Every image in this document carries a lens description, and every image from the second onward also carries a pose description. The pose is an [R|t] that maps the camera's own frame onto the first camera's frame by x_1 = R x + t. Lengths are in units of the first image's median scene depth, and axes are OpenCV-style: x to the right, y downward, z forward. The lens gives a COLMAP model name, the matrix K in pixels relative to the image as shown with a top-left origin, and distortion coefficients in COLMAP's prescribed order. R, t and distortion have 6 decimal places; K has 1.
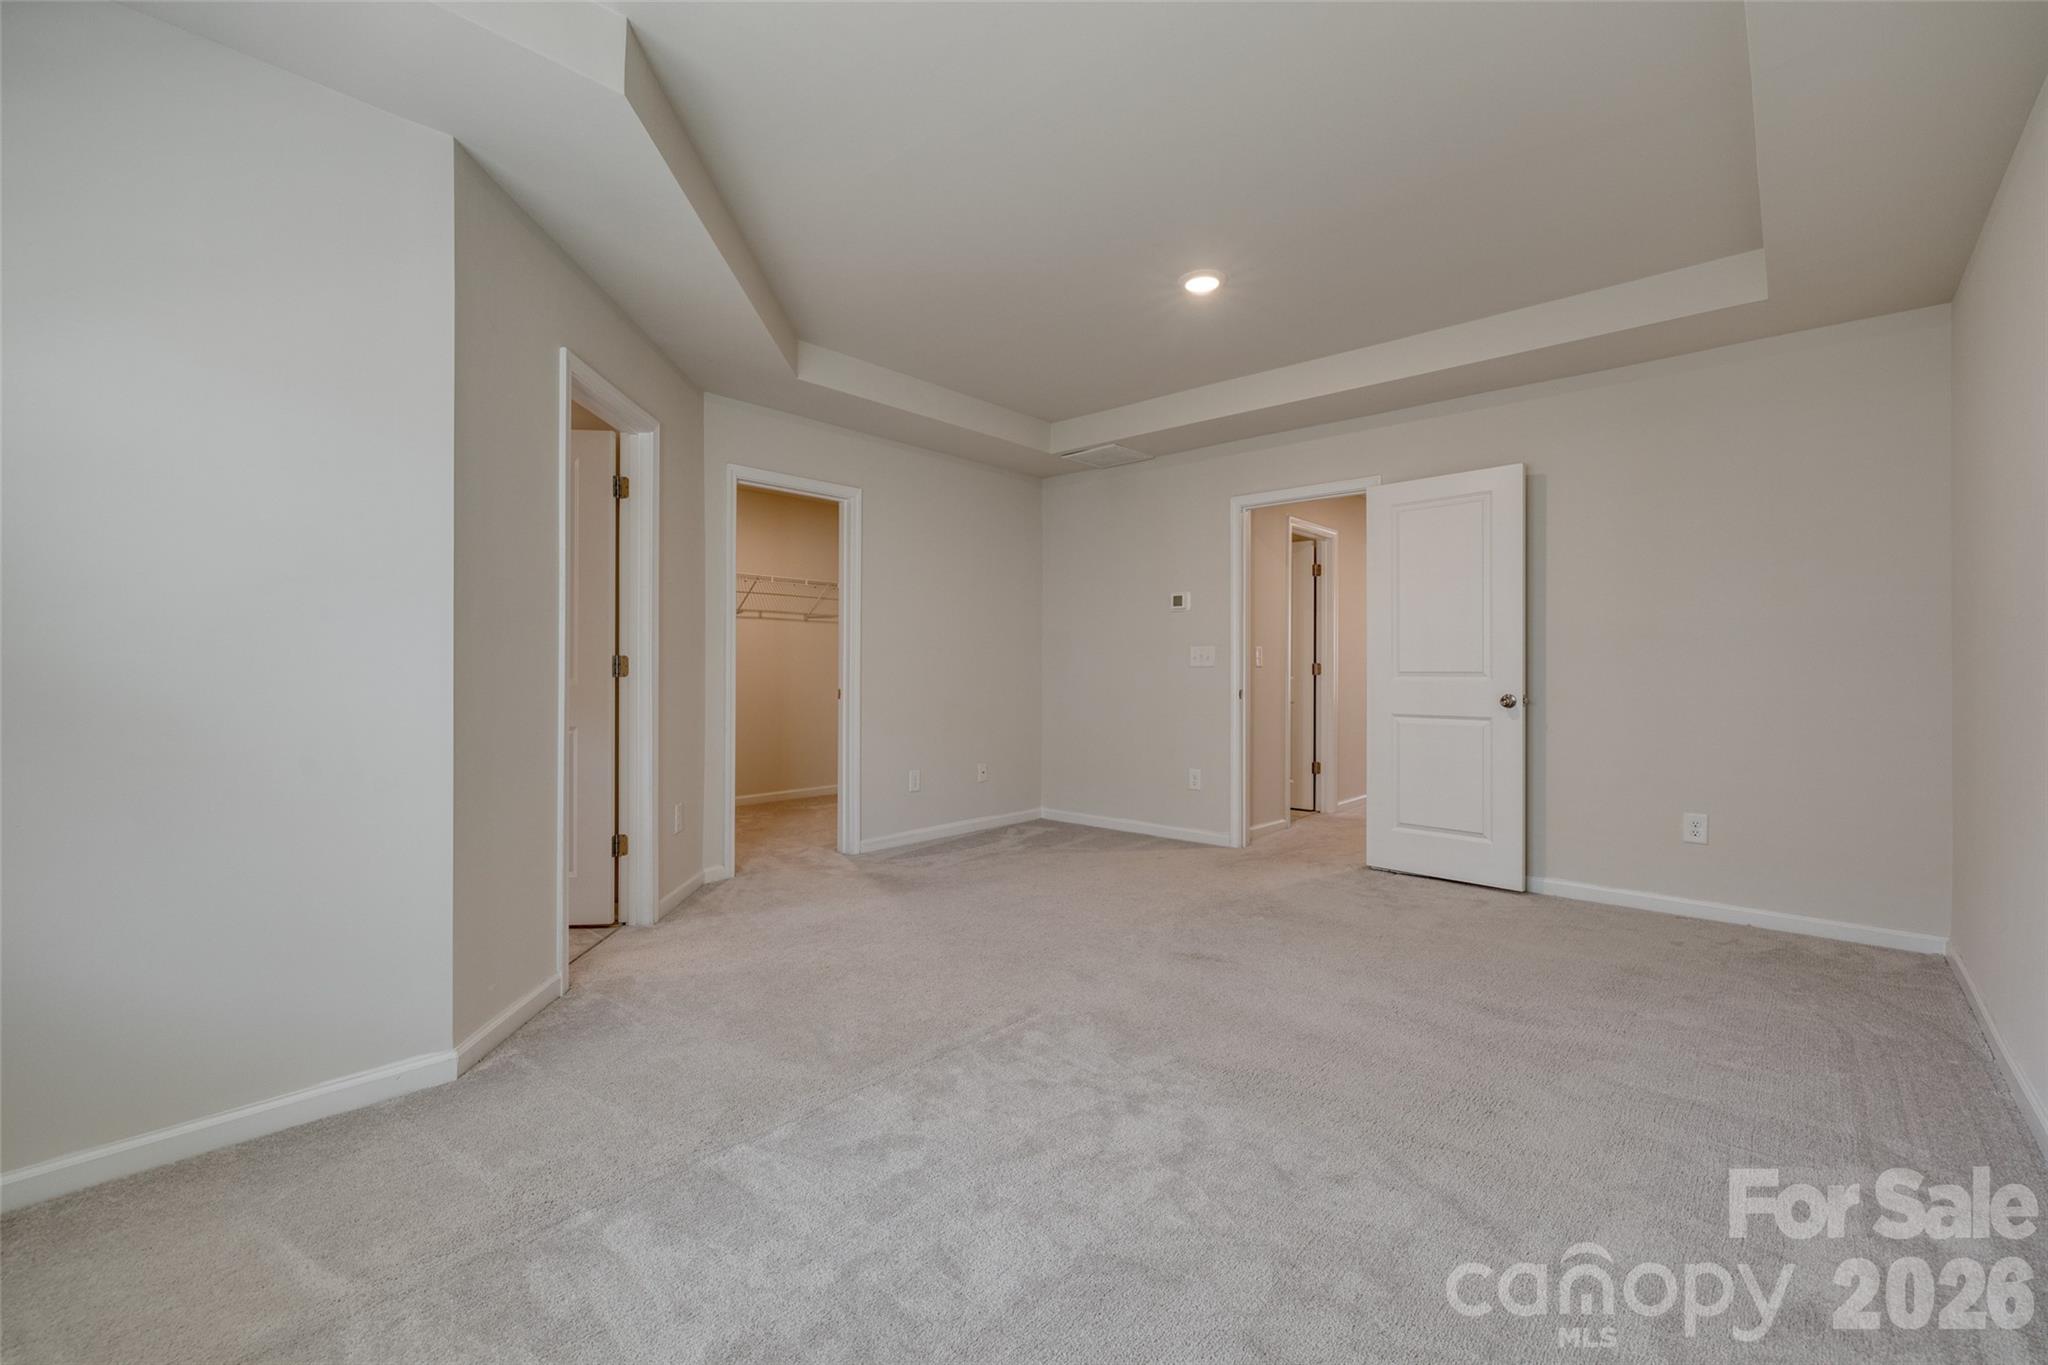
lens RADIAL K [[863.3, 0, 1020.6], [0, 863.3, 677.3], [0, 0, 1]] dist [-0.001374, -0.000580]
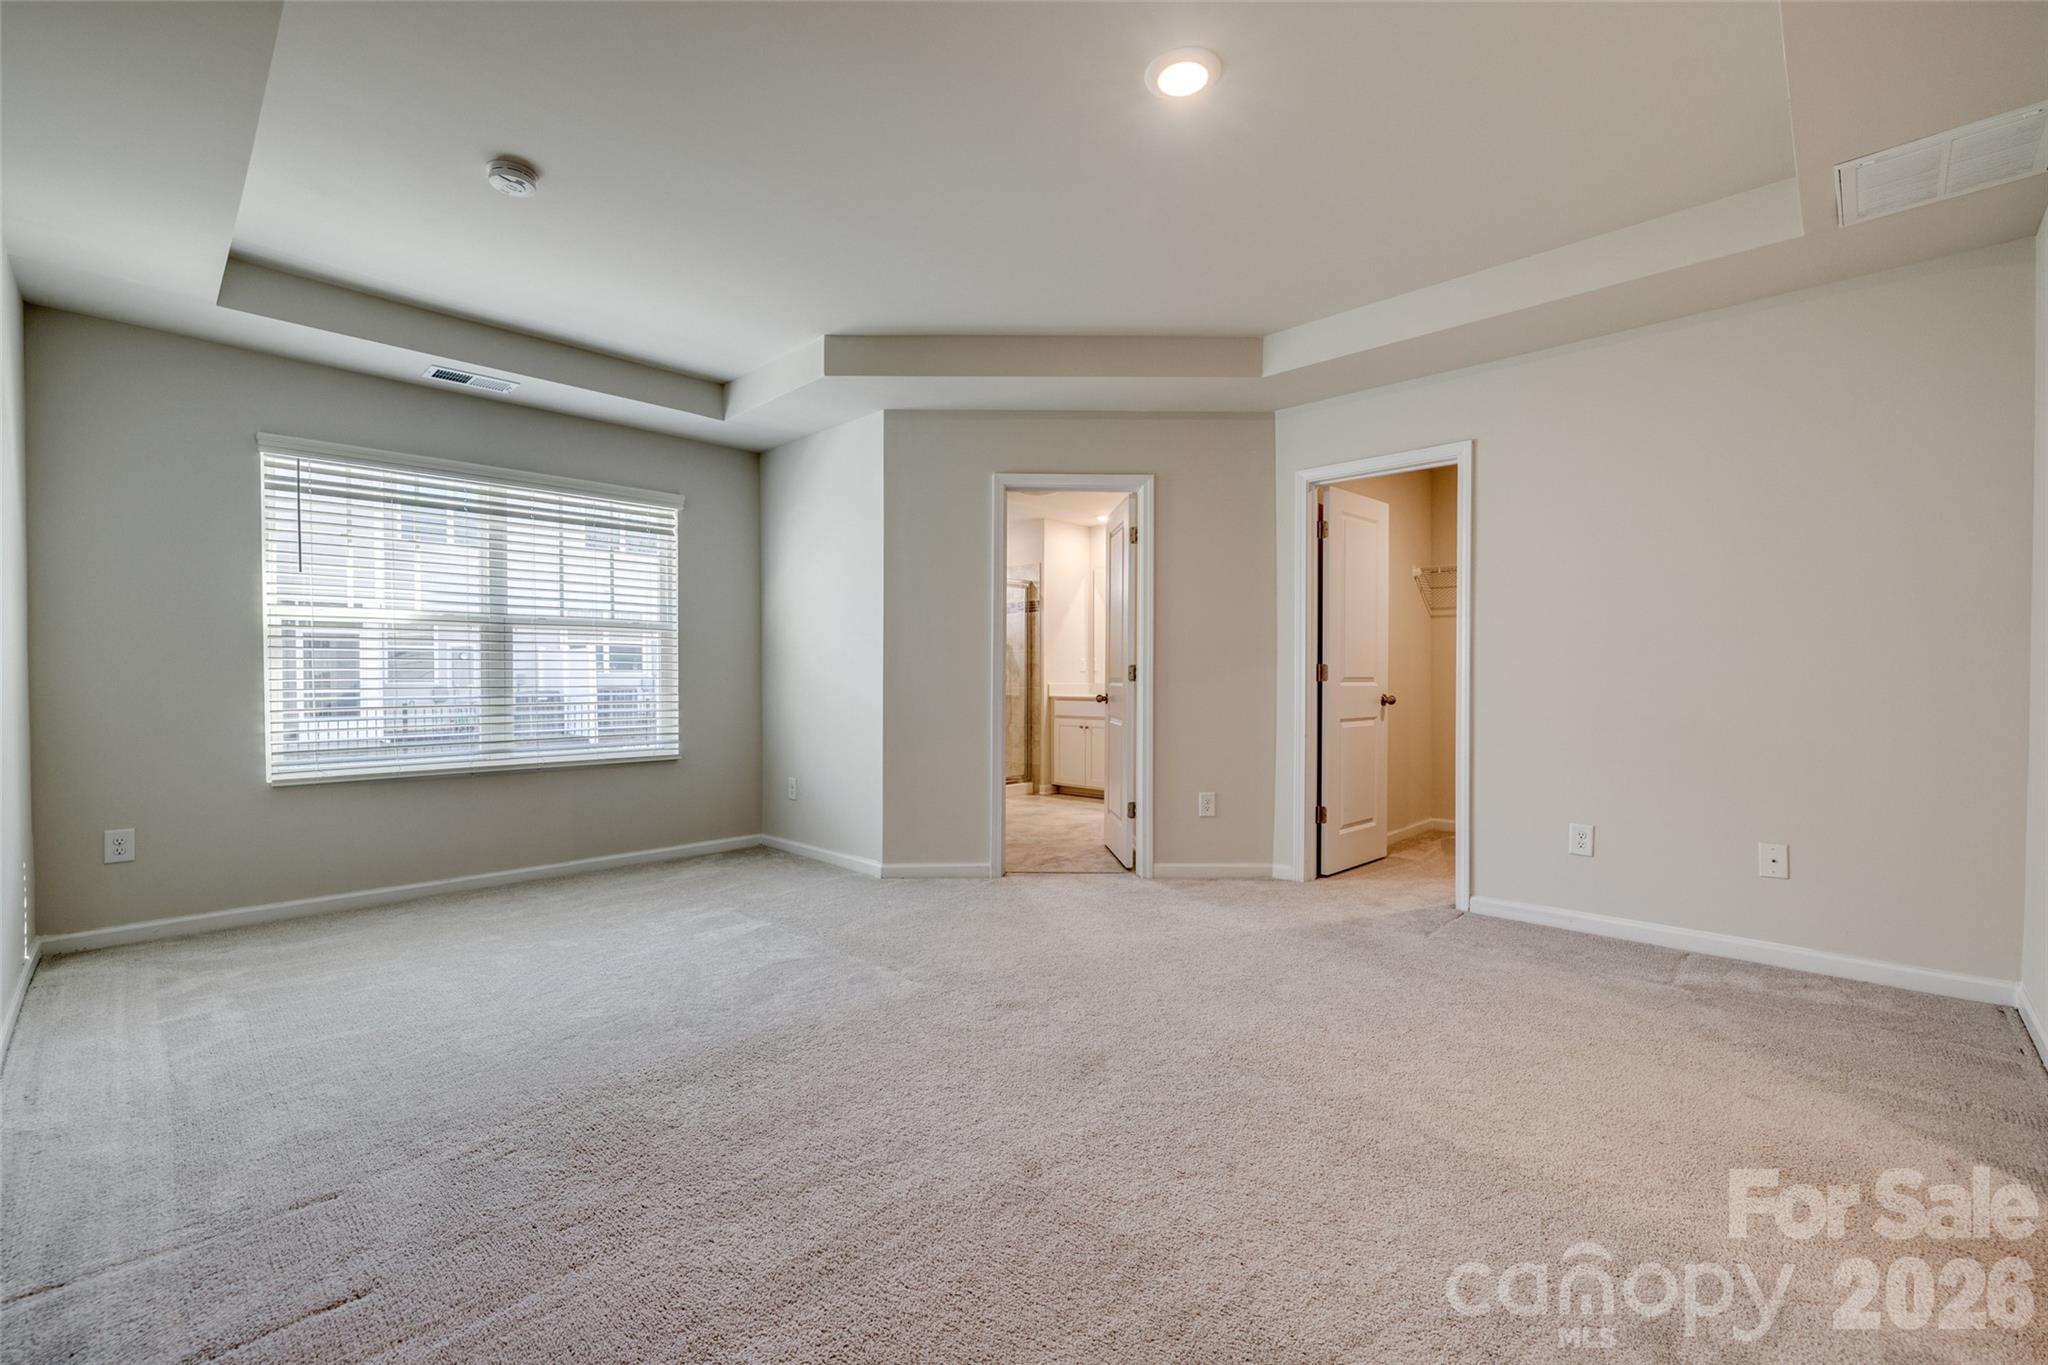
lens RADIAL K [[863.3, 0, 1025.5], [0, 863.3, 678.3], [0, 0, 1]] dist [-0.001374, -0.000580]
pose [[-0.033442, 0.009644, -0.999394, 0.704155], [-0.009523, 0.999905, 0.009968, -0.012319], [0.999395, 0.009851, -0.033347, 0.735648]]
